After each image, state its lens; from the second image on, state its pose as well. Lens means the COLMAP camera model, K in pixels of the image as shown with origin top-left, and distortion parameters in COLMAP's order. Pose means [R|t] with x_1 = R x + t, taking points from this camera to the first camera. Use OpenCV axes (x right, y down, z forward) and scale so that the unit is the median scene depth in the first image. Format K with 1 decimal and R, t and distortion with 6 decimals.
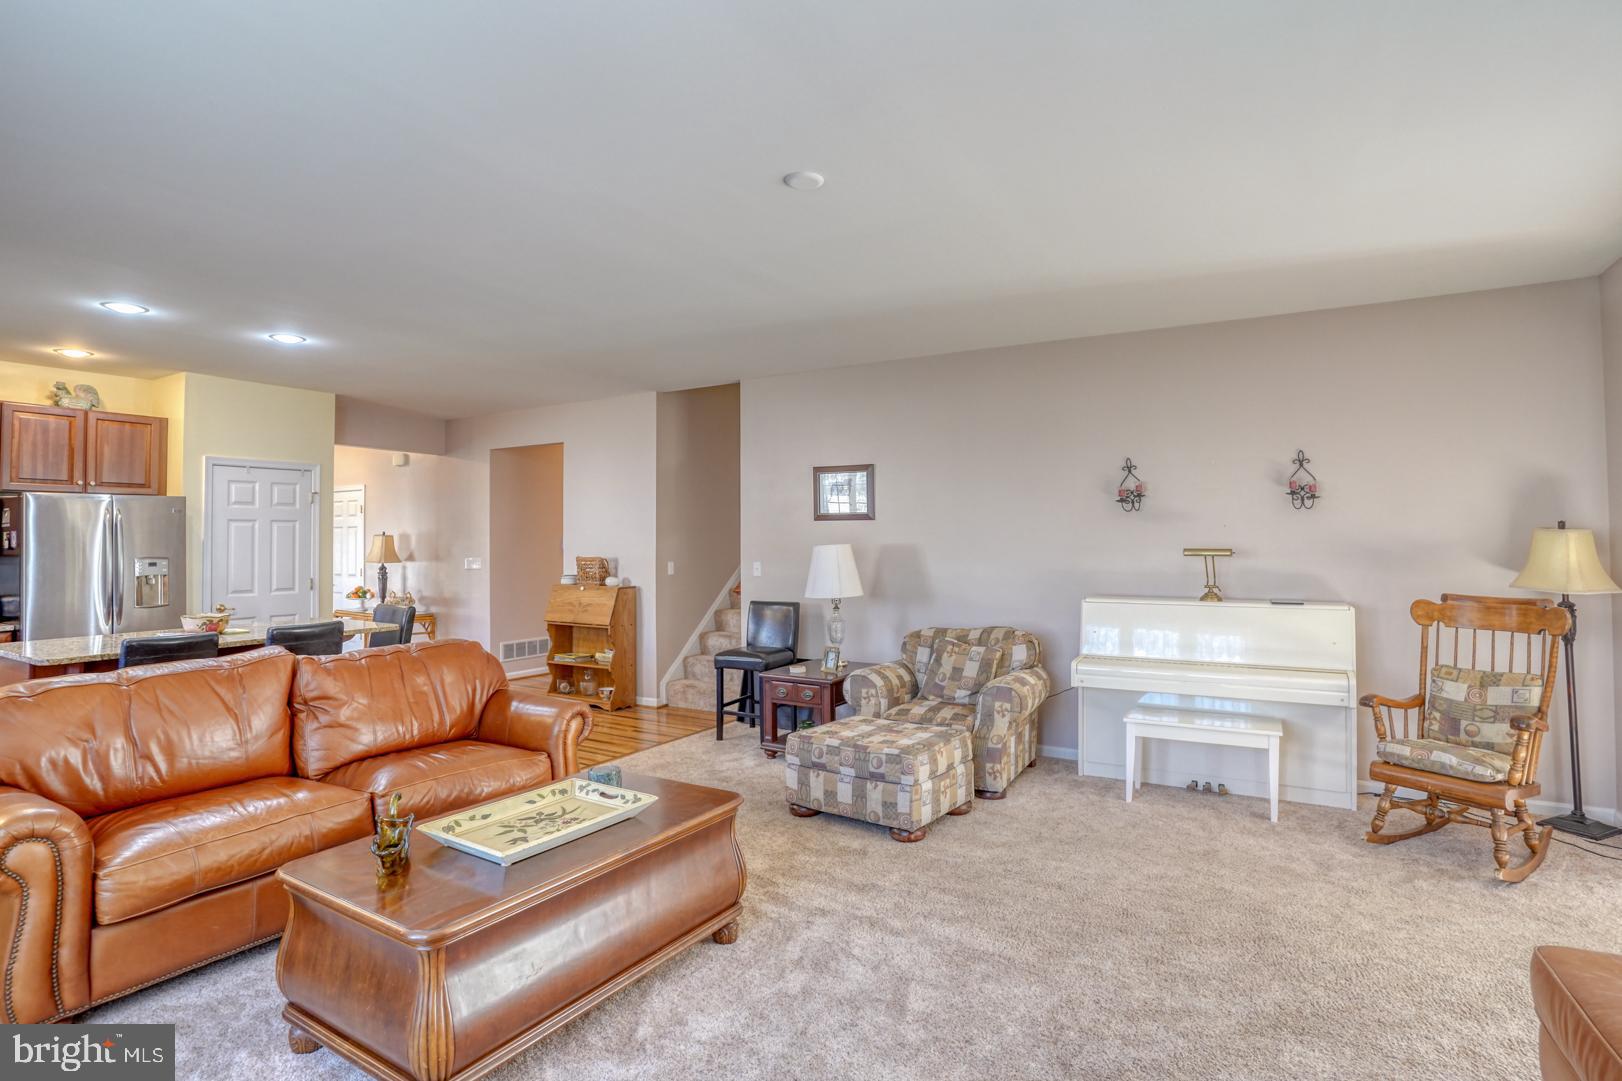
lens RADIAL K [[812.9, 0, 811.7], [0, 812.9, 535.6], [0, 0, 1]] dist [-0.075766, 0.035046]
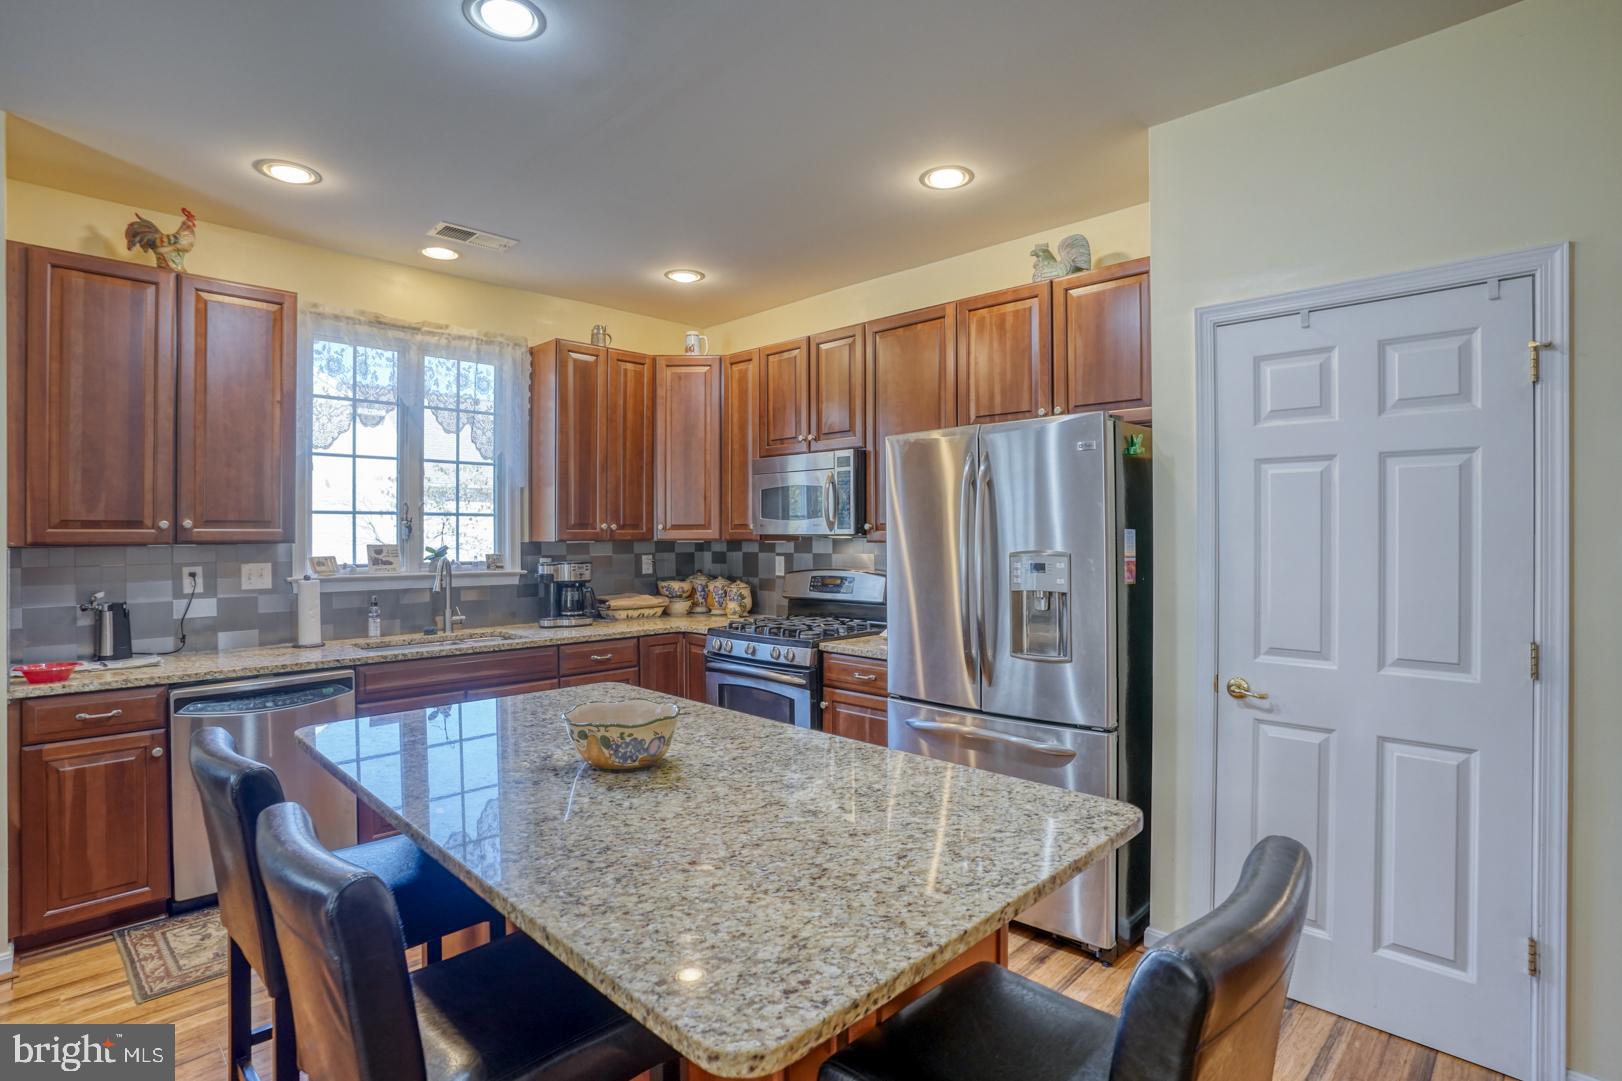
lens RADIAL K [[812.9, 0, 798.1], [0, 812.9, 532.1], [0, 0, 1]] dist [-0.075766, 0.035046]
pose [[-0.238117, 0.007022, -0.971211, -0.339920], [0.007143, 0.999959, 0.005478, 0.012209], [0.971210, -0.005633, -0.238158, 0.941040]]
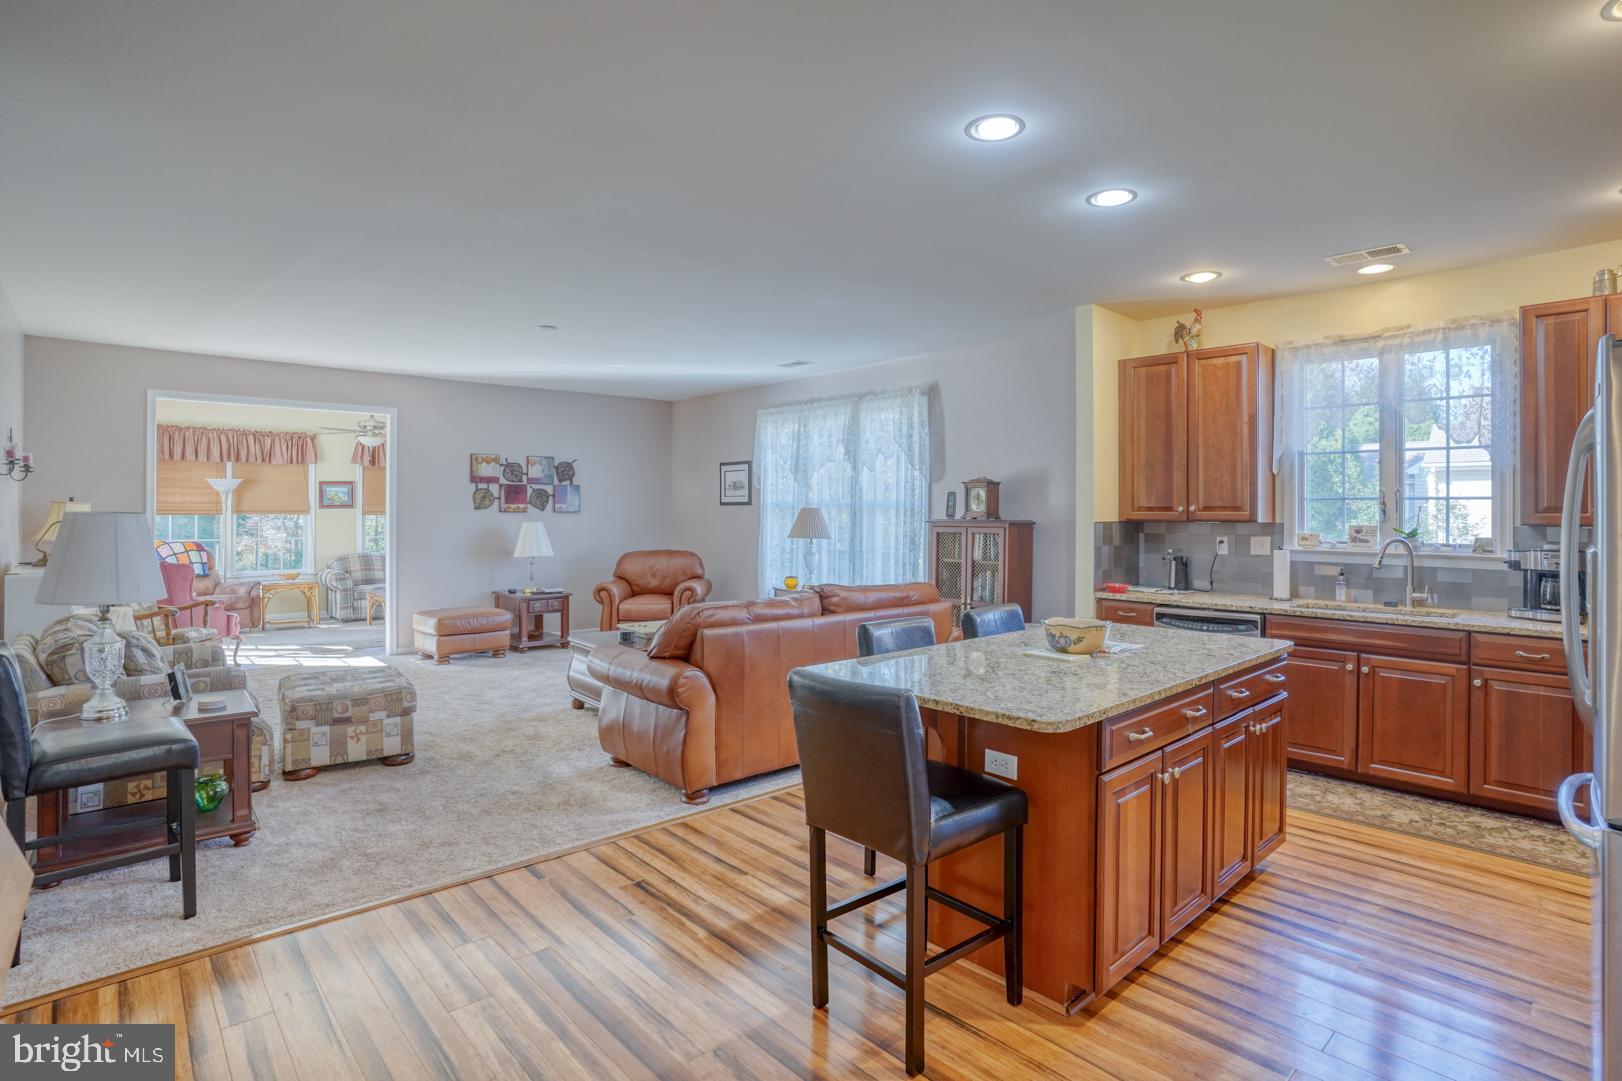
lens RADIAL K [[812.9, 0, 824.7], [0, 812.9, 503.6], [0, 0, 1]] dist [-0.075766, 0.035046]
pose [[-0.960634, 0.007072, 0.277726, -0.613425], [0.003575, 0.999908, -0.013095, 0.010872], [-0.277793, -0.011587, -0.960571, 1.342547]]
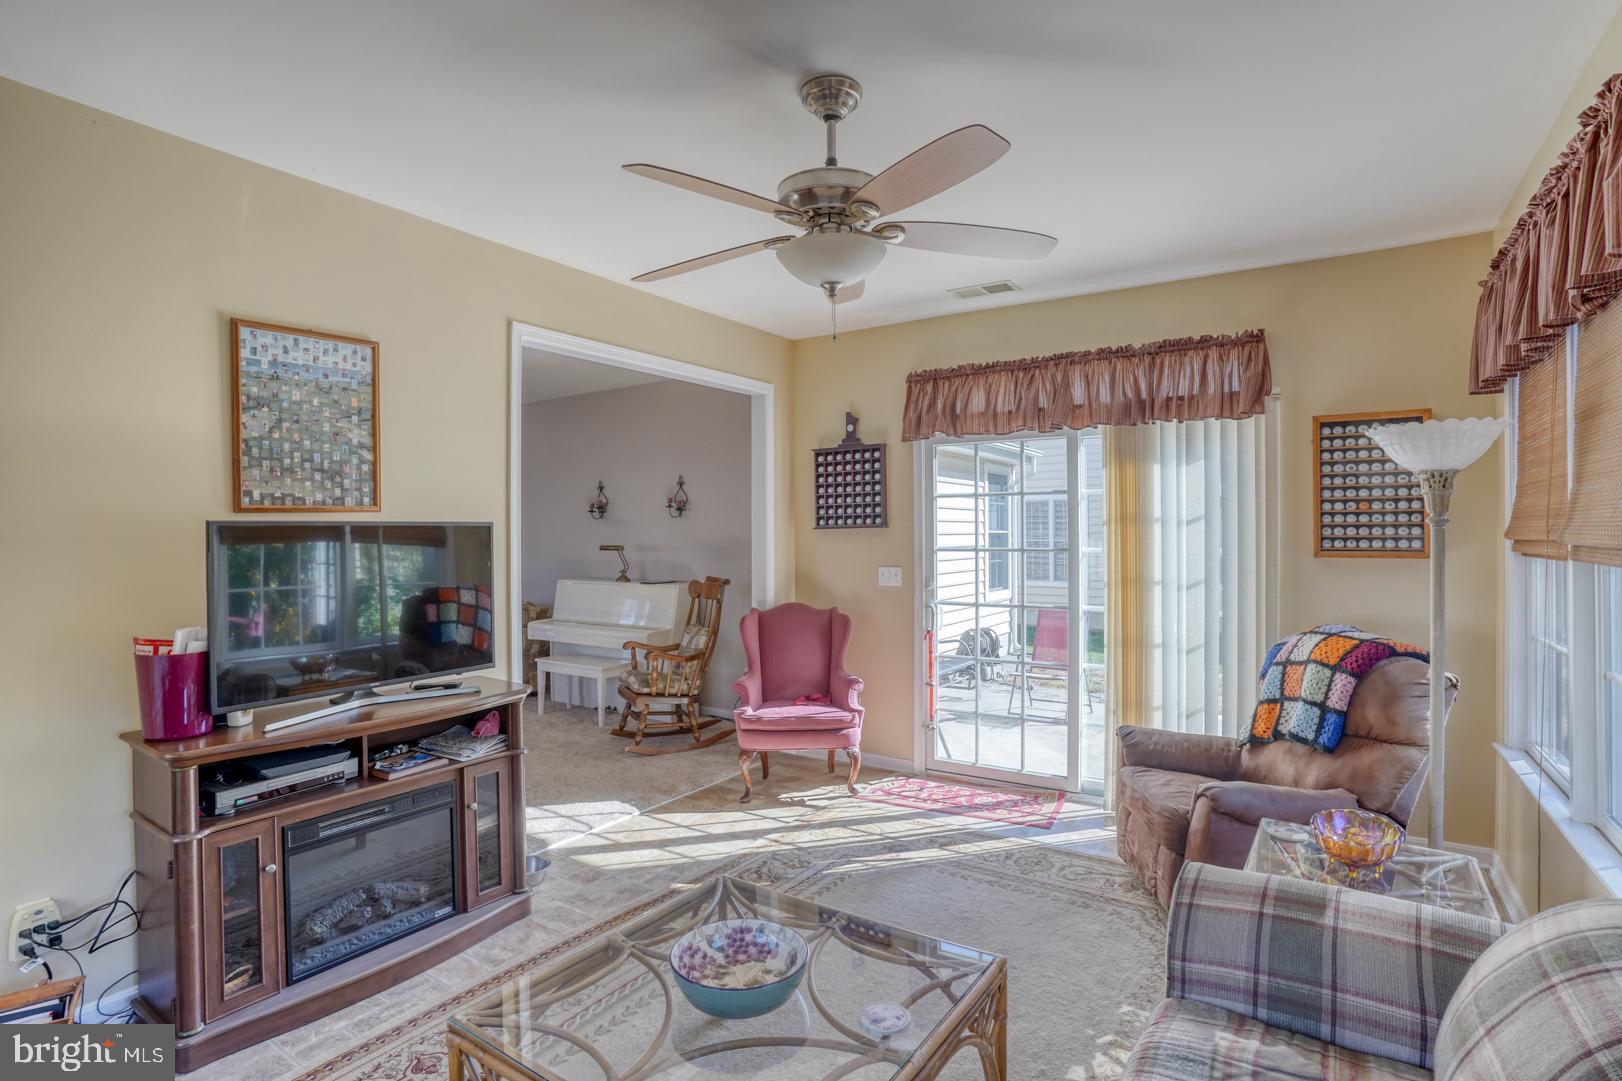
lens RADIAL K [[812.9, 0, 814.8], [0, 812.9, 532.8], [0, 0, 1]] dist [-0.075766, 0.035046]
pose [[0.998606, -0.001712, -0.052750, 0.716788], [0.001978, 0.999986, 0.004989, -0.009661], [0.052740, -0.005087, 0.998595, -0.338695]]
